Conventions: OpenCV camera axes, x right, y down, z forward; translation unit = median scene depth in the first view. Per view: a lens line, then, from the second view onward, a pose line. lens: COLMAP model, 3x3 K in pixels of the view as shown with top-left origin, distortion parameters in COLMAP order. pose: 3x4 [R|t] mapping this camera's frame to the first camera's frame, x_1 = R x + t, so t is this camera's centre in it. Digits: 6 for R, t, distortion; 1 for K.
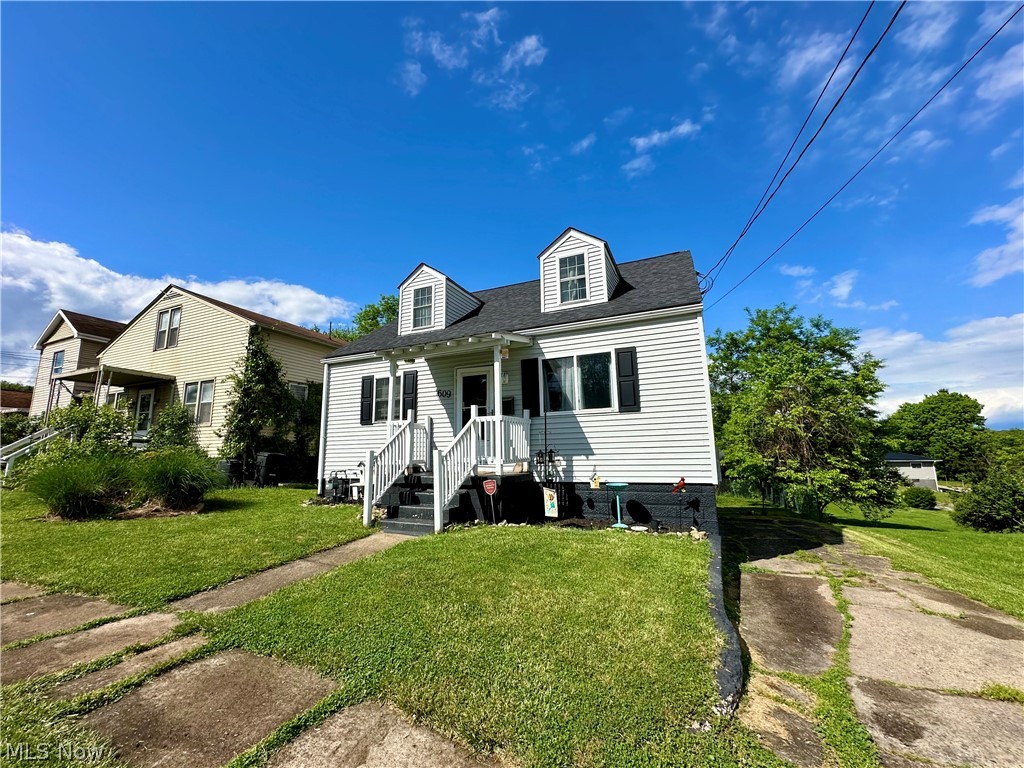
lens RADIAL K [[403.6, 0, 511.9], [0, 403.6, 384.2], [0, 0, 1]] dist [0.001776, -0.000317]
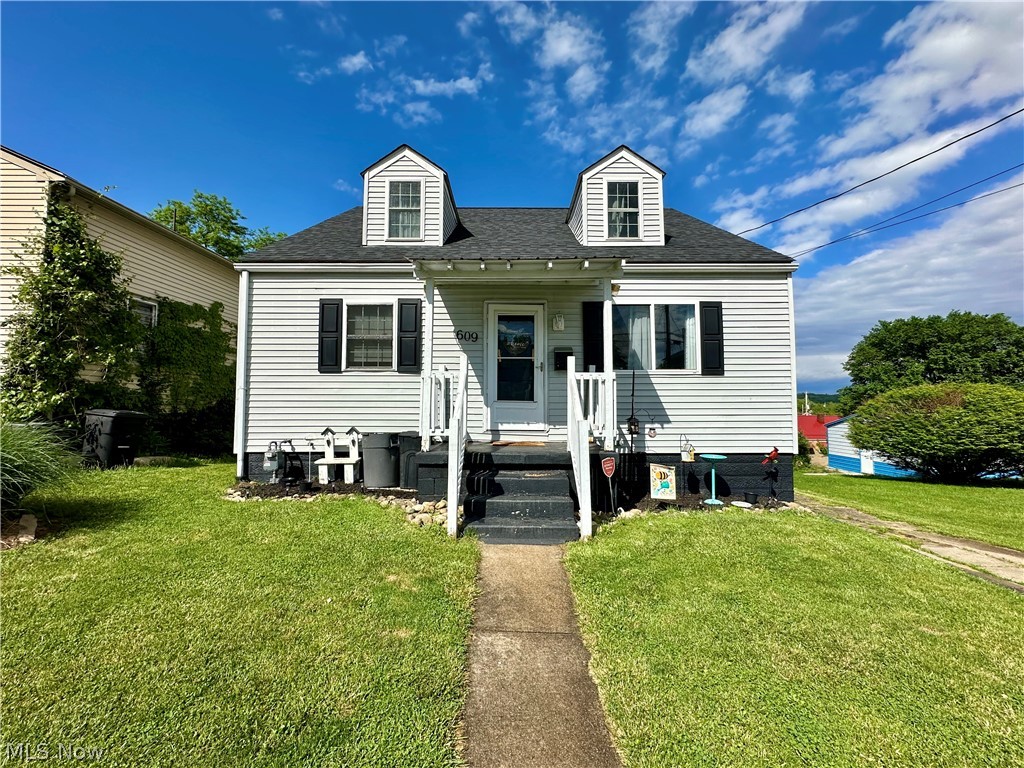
lens RADIAL K [[403.6, 0, 512.0], [0, 403.6, 382.1], [0, 0, 1]] dist [0.001776, -0.000317]
pose [[0.915050, 0.039037, 0.401448, -0.382990], [-0.083828, 0.991978, 0.094615, 0.030183], [-0.394534, -0.120229, 0.910982, 0.294323]]
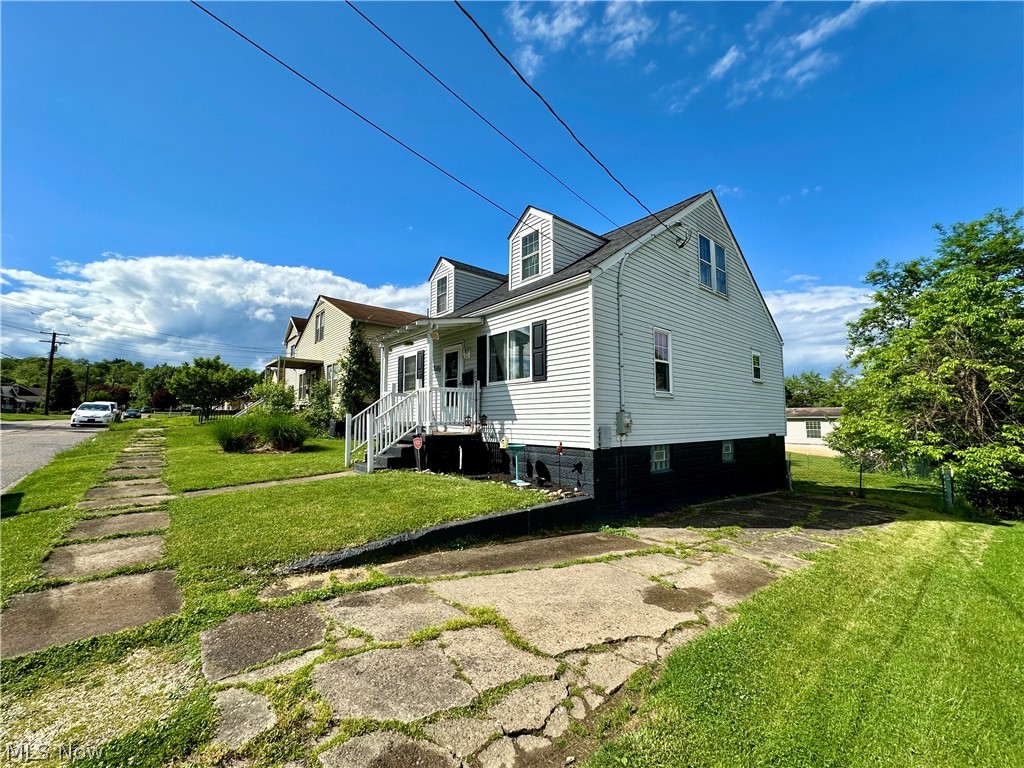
lens RADIAL K [[403.6, 0, 514.0], [0, 403.6, 382.4], [0, 0, 1]] dist [0.001776, -0.000317]
pose [[0.903291, -0.023327, -0.428394, 0.565246], [0.059242, 0.995737, 0.070693, -0.006876], [0.424919, -0.089235, 0.900822, -0.005243]]
